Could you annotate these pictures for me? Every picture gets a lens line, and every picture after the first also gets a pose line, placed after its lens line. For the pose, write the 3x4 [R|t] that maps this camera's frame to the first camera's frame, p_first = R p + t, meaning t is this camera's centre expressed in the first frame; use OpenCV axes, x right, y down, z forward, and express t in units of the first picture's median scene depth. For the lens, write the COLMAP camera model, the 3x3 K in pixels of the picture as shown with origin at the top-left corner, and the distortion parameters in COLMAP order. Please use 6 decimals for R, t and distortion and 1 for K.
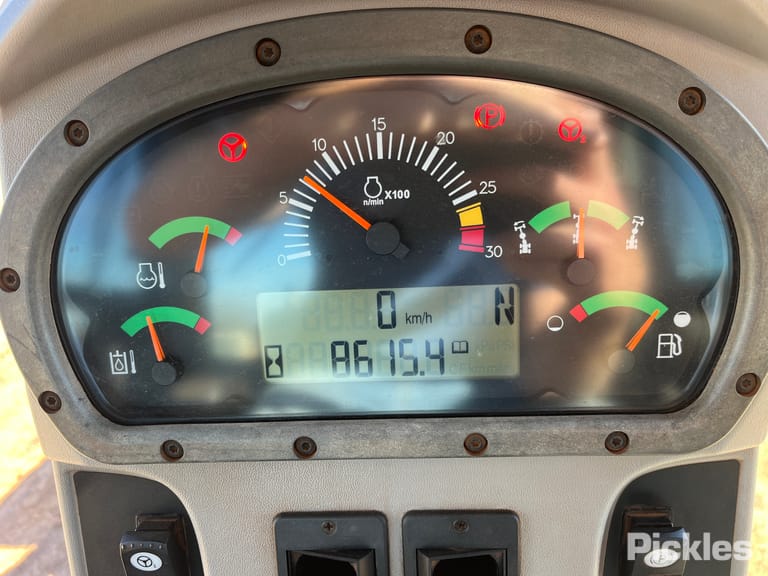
lens RADIAL K [[582.0, 0, 388.0], [0, 582.0, 296.1], [0, 0, 1]] dist [0.071946, -0.097191]
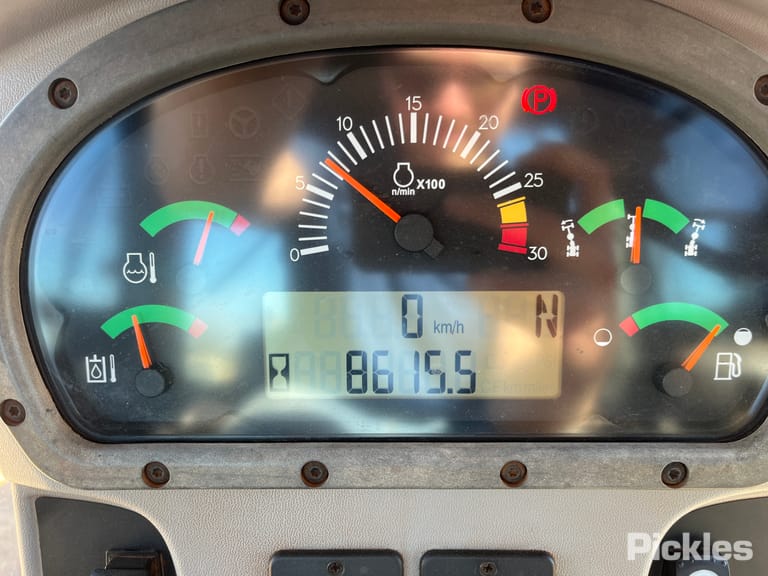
lens RADIAL K [[582.0, 0, 388.0], [0, 582.0, 296.1], [0, 0, 1]] dist [0.071946, -0.097191]
pose [[0.998463, 0.032736, 0.044723, -0.081232], [-0.030740, 0.998532, -0.044598, 0.034763], [-0.046117, 0.043155, 0.998003, 0.130951]]
